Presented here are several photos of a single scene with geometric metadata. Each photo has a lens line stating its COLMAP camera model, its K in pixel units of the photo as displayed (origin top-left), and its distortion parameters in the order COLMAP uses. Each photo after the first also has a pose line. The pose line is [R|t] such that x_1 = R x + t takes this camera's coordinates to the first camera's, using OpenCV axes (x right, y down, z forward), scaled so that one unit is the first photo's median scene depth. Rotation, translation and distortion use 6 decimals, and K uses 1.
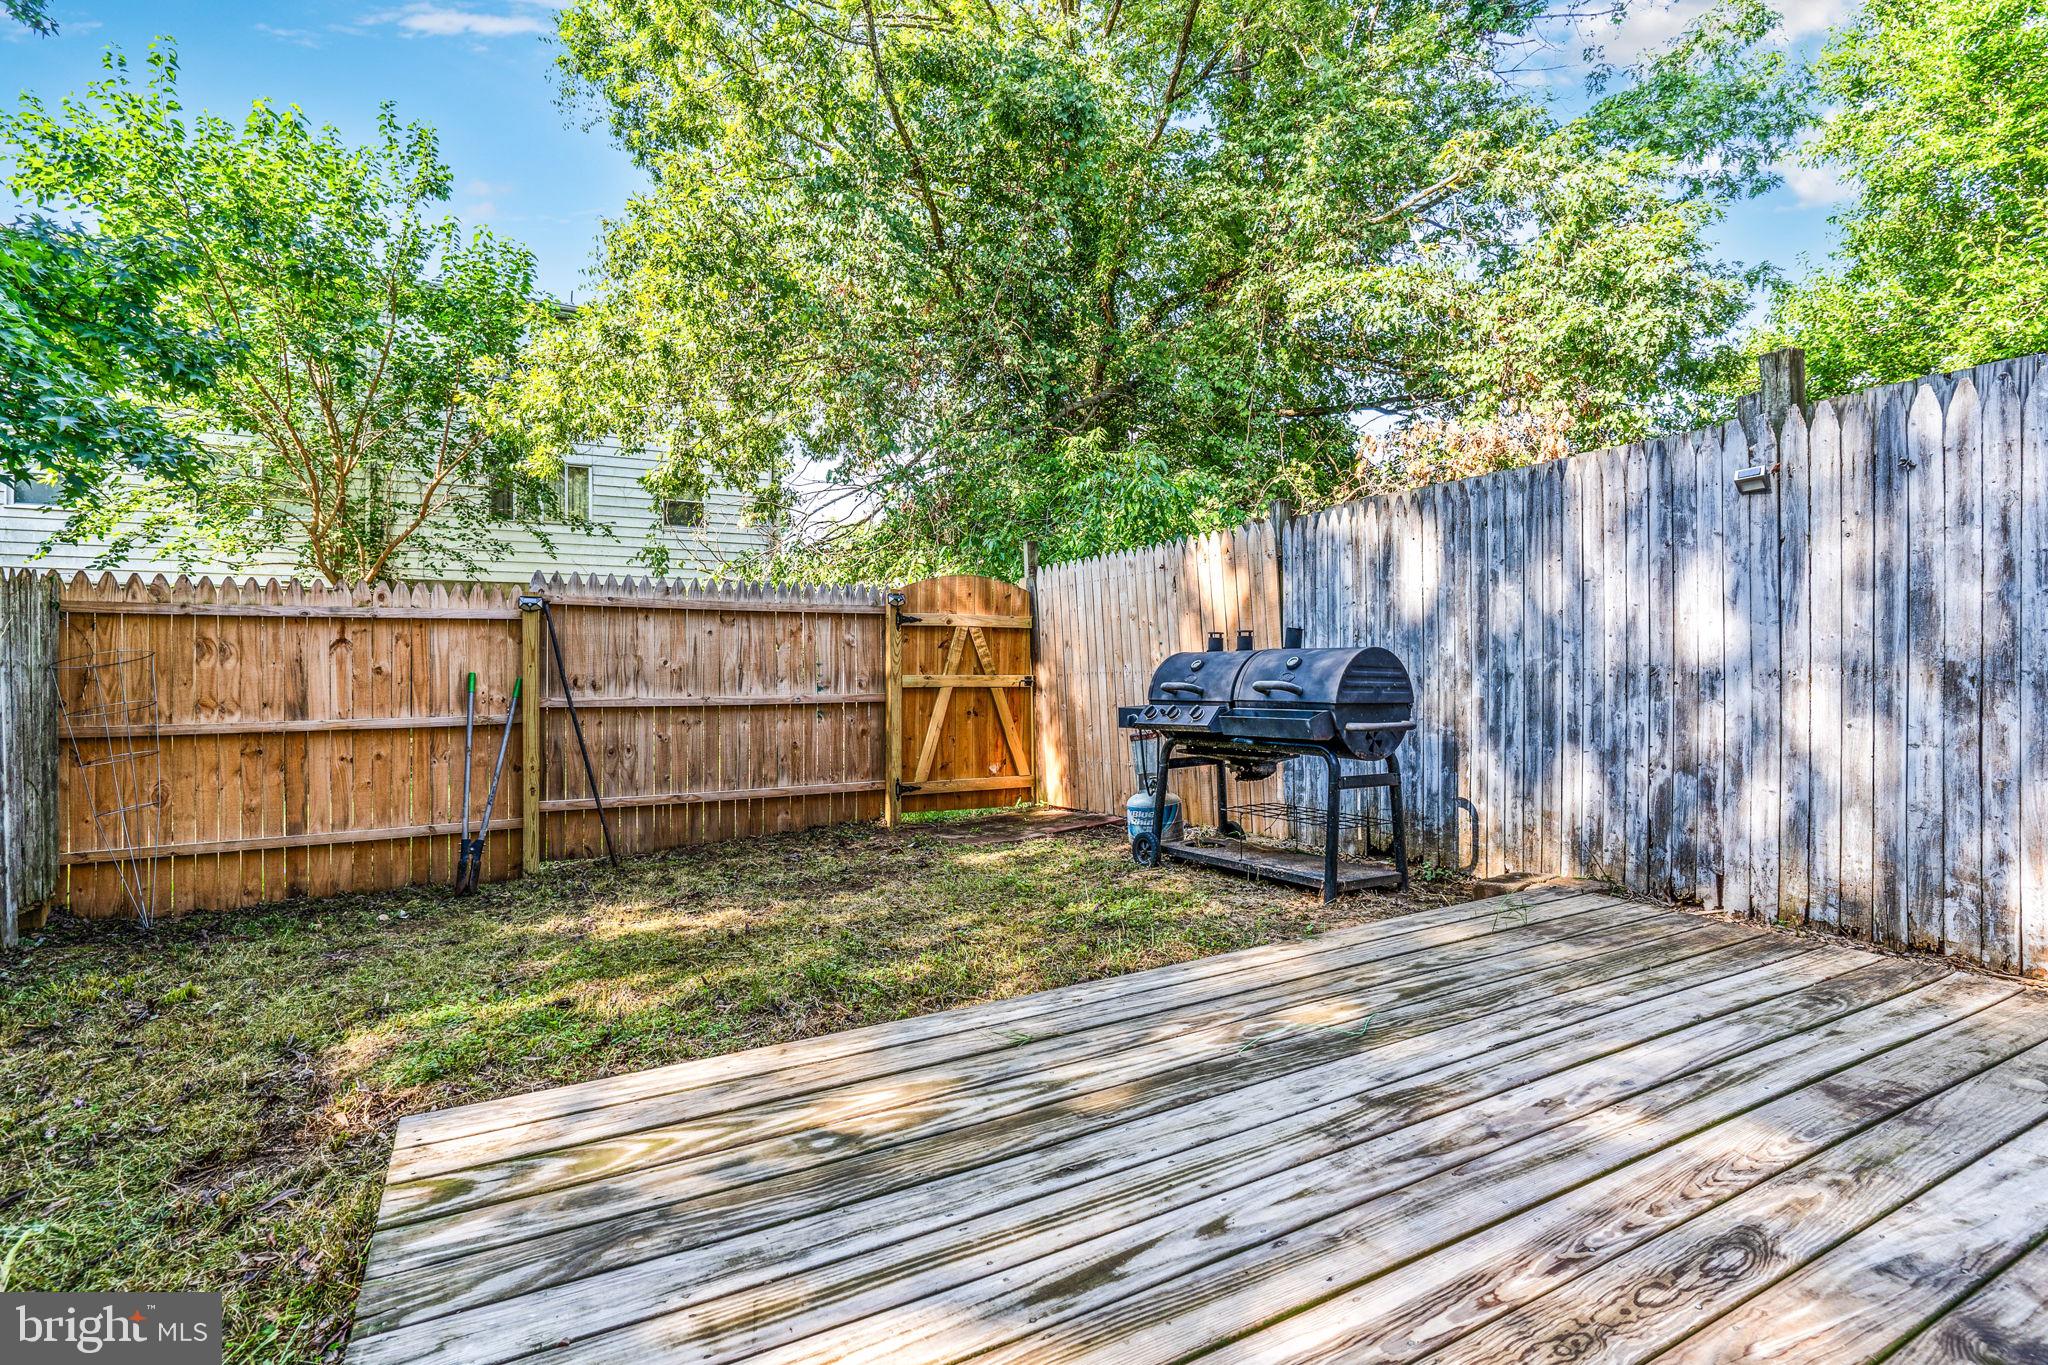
lens RADIAL K [[981.1, 0, 1017.4], [0, 981.1, 670.8], [0, 0, 1]] dist [0.000218, 0.001116]
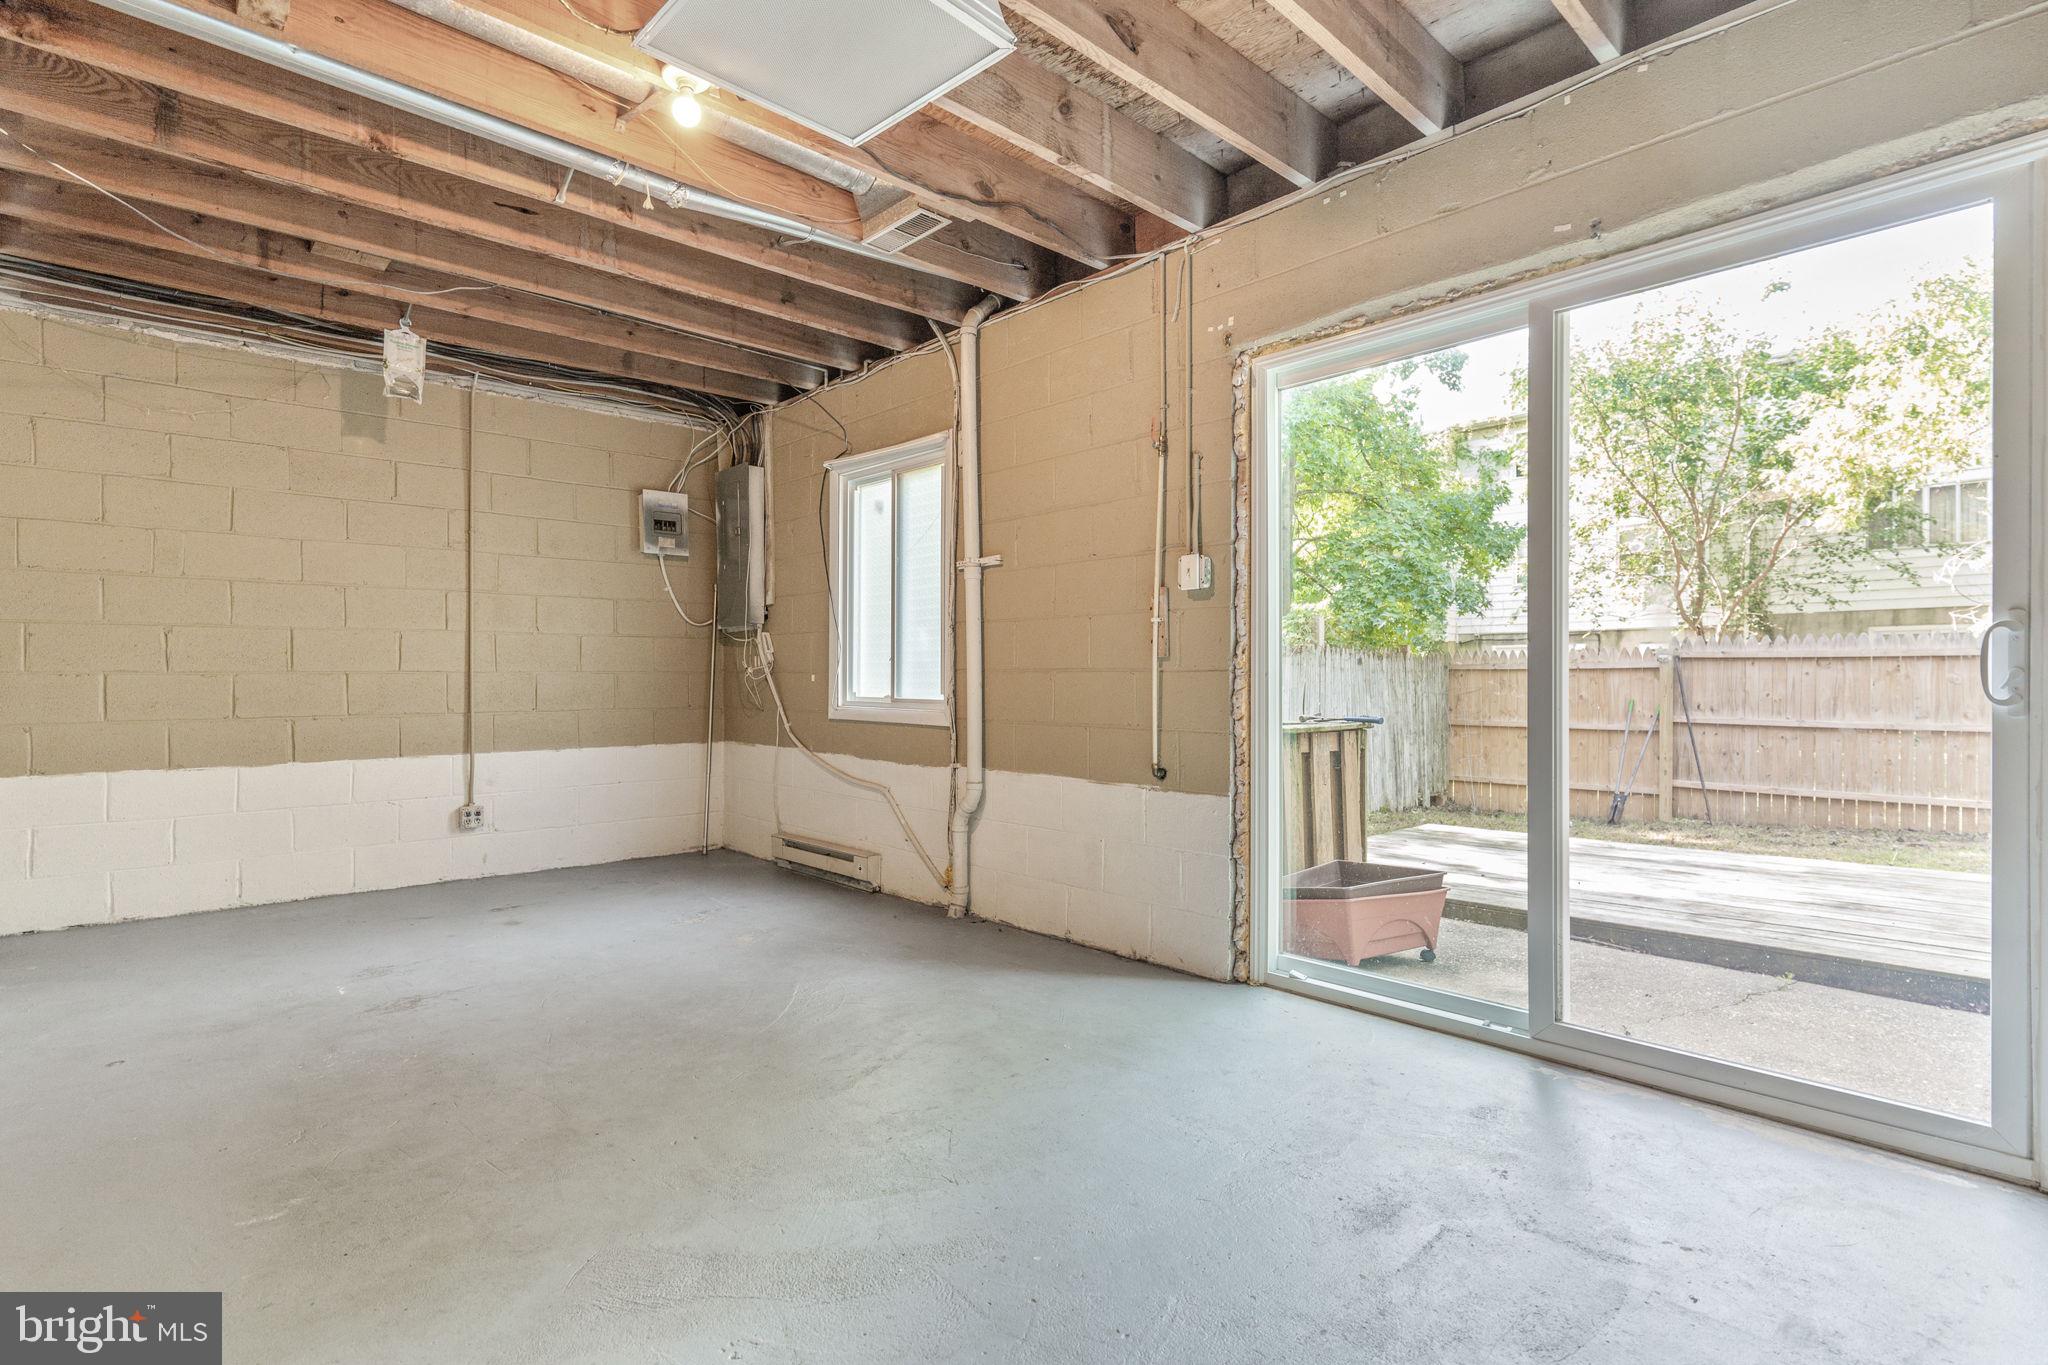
lens RADIAL K [[981.1, 0, 1019.3], [0, 981.1, 681.1], [0, 0, 1]] dist [0.000218, 0.001116]
pose [[0.248115, 0.003100, -0.968726, 0.805949], [-0.008260, 0.999965, 0.001085, -0.022050], [0.968695, 0.007732, 0.248132, -0.439377]]
